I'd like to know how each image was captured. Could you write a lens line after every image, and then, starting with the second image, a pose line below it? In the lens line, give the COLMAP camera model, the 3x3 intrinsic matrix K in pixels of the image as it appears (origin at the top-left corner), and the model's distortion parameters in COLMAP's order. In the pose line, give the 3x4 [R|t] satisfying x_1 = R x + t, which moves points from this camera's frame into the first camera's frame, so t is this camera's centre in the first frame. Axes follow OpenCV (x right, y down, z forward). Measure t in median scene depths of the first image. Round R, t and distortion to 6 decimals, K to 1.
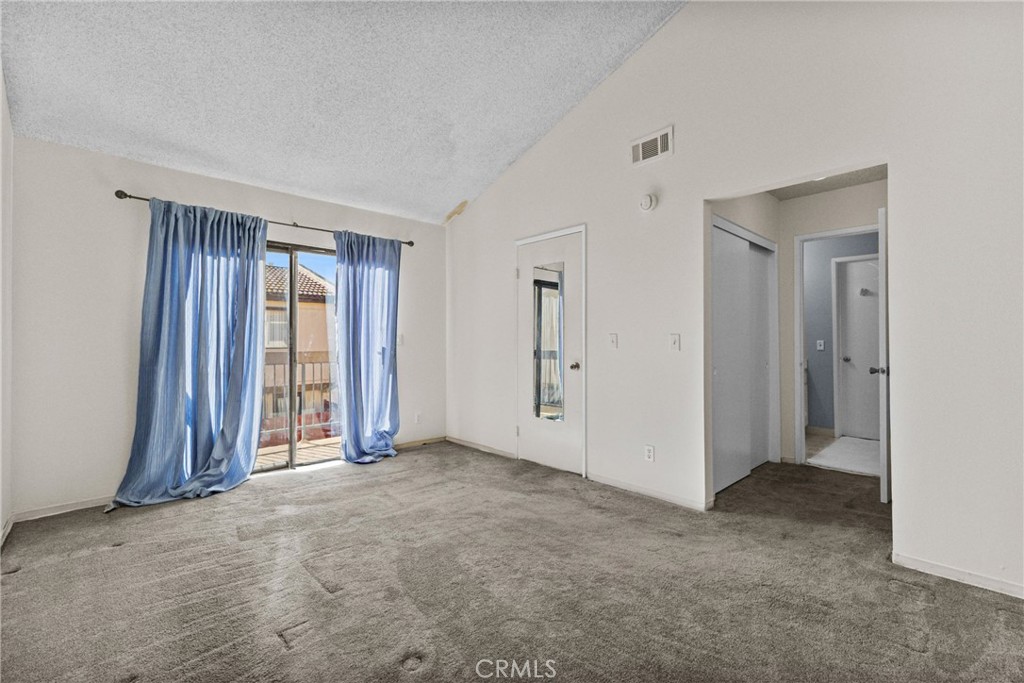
lens RADIAL K [[446.1, 0, 503.5], [0, 446.1, 339.2], [0, 0, 1]] dist [0.001266, 0.000041]
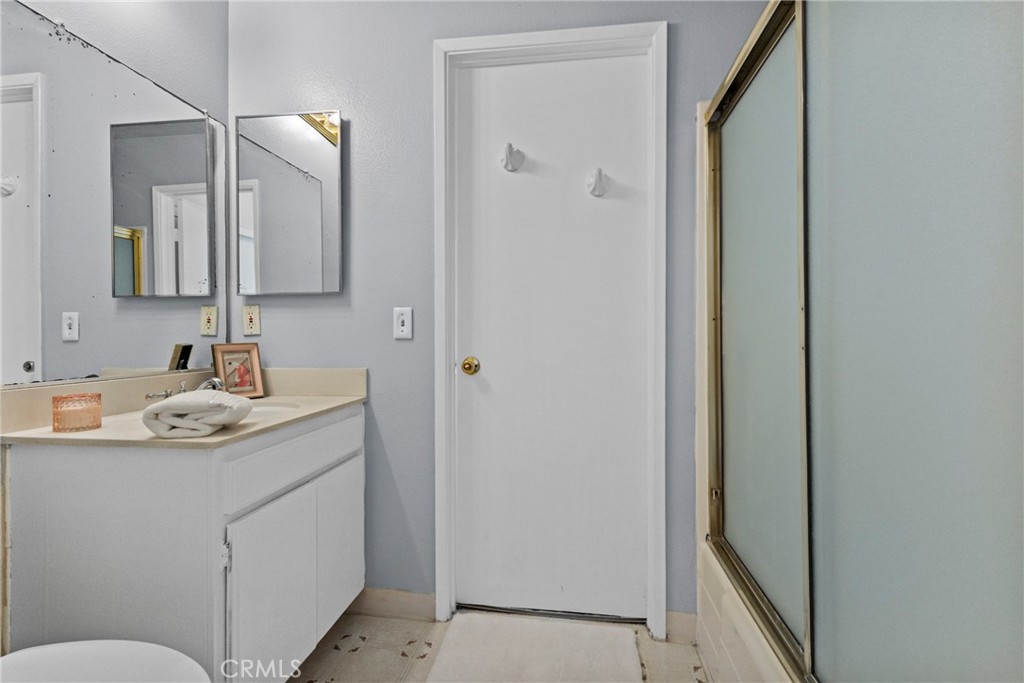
lens RADIAL K [[501.6, 0, 510.7], [0, 501.6, 341.1], [0, 0, 1]] dist [-0.000158, -0.000011]
pose [[0.765222, -0.007159, 0.643727, 0.555009], [-0.010851, 0.999653, 0.024016, 0.017349], [-0.643675, -0.025362, 0.764878, 0.700527]]
